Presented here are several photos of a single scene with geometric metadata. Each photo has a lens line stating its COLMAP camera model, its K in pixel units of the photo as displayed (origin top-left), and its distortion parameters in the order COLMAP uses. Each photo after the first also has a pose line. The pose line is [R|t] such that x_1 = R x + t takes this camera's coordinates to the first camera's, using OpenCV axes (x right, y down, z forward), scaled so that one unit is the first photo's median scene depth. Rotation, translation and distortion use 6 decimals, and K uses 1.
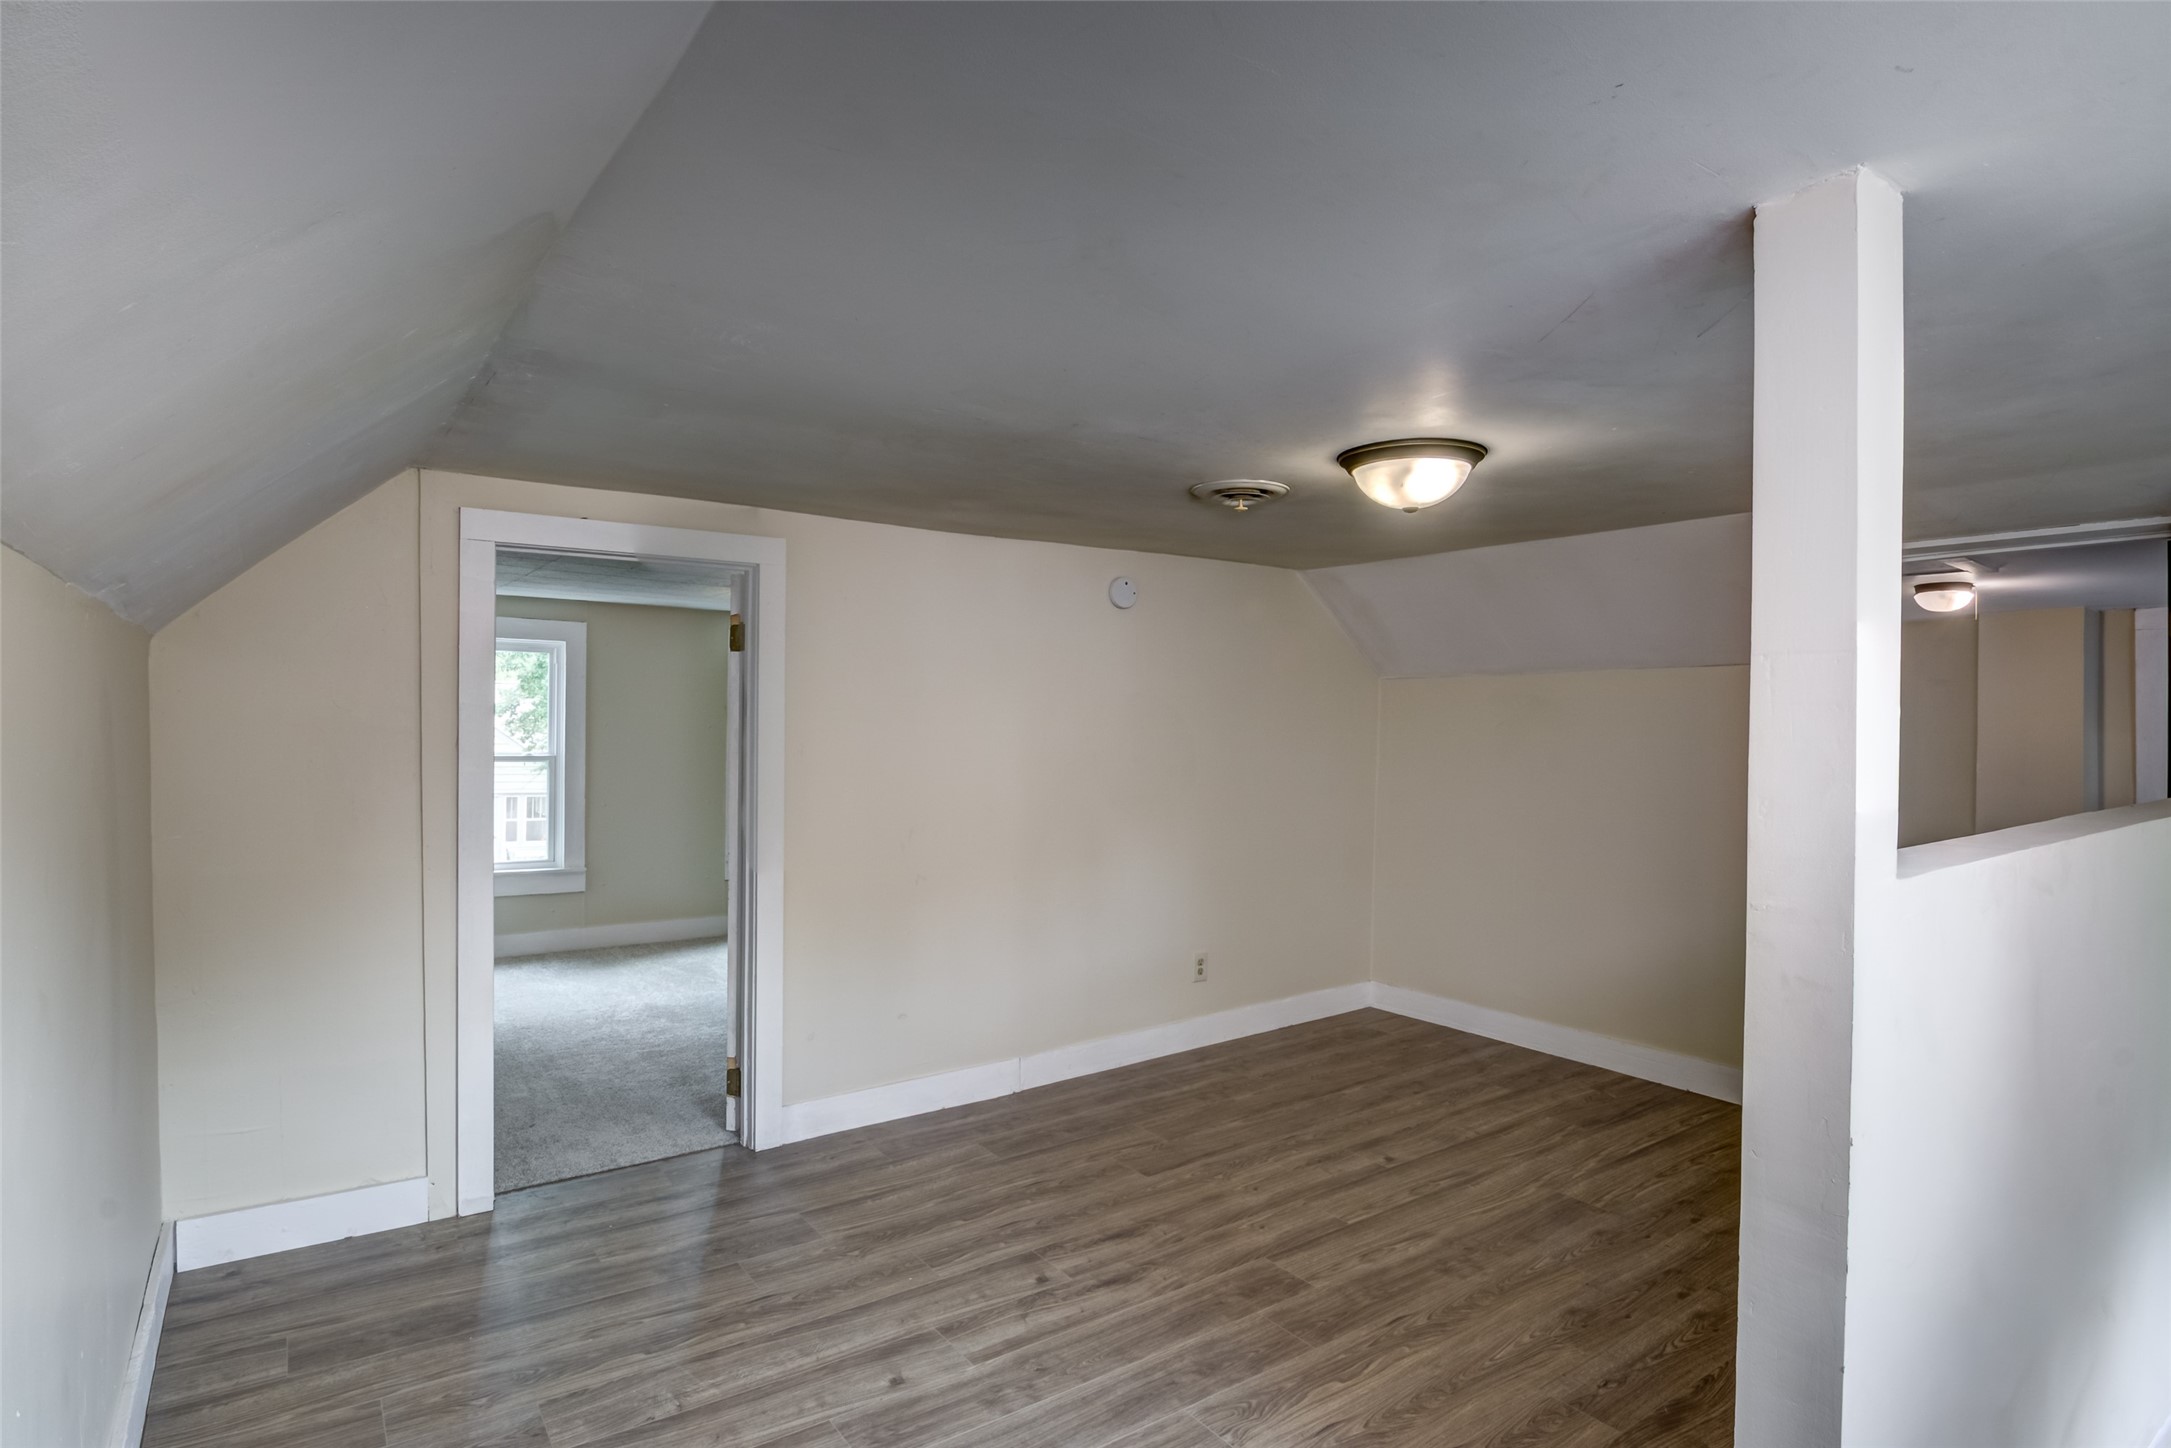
lens RADIAL K [[1113.4, 0, 1085.5], [0, 1113.4, 724.0], [0, 0, 1]] dist [-0.002048, -0.012961]
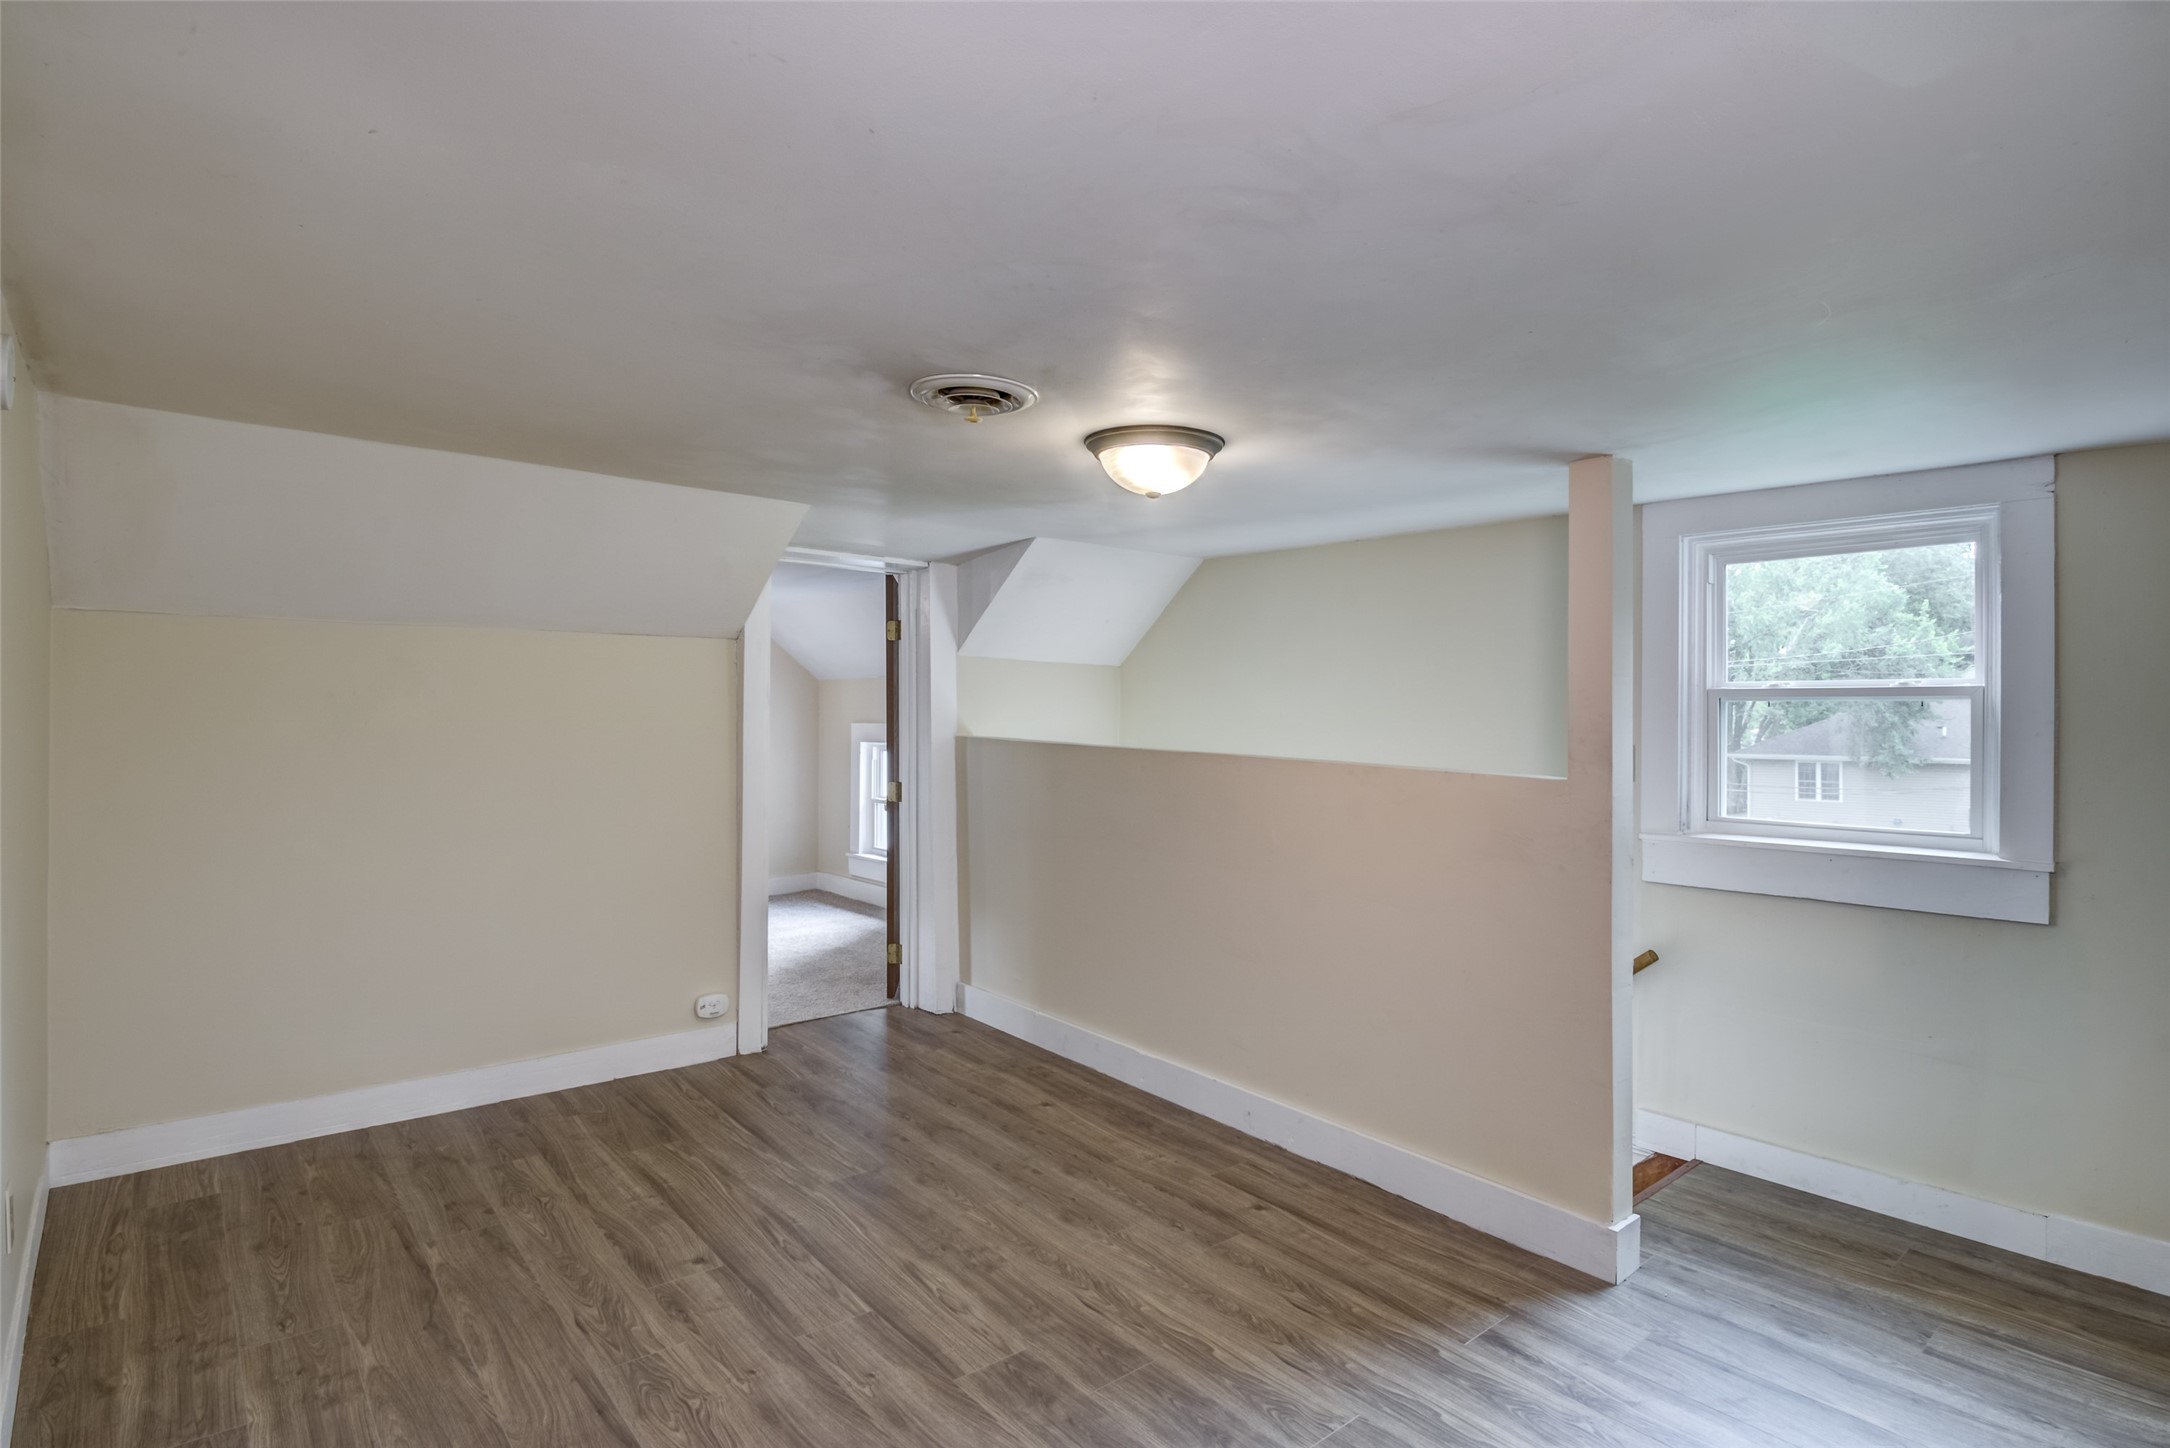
lens RADIAL K [[1112.9, 0, 1085.0], [0, 1112.9, 724.0], [0, 0, 1]] dist [-0.002048, -0.012961]
pose [[-0.081863, -0.021510, 0.996411, -0.490672], [-0.012269, 0.999713, 0.020574, 0.003732], [-0.996568, -0.010541, -0.082103, 0.786816]]
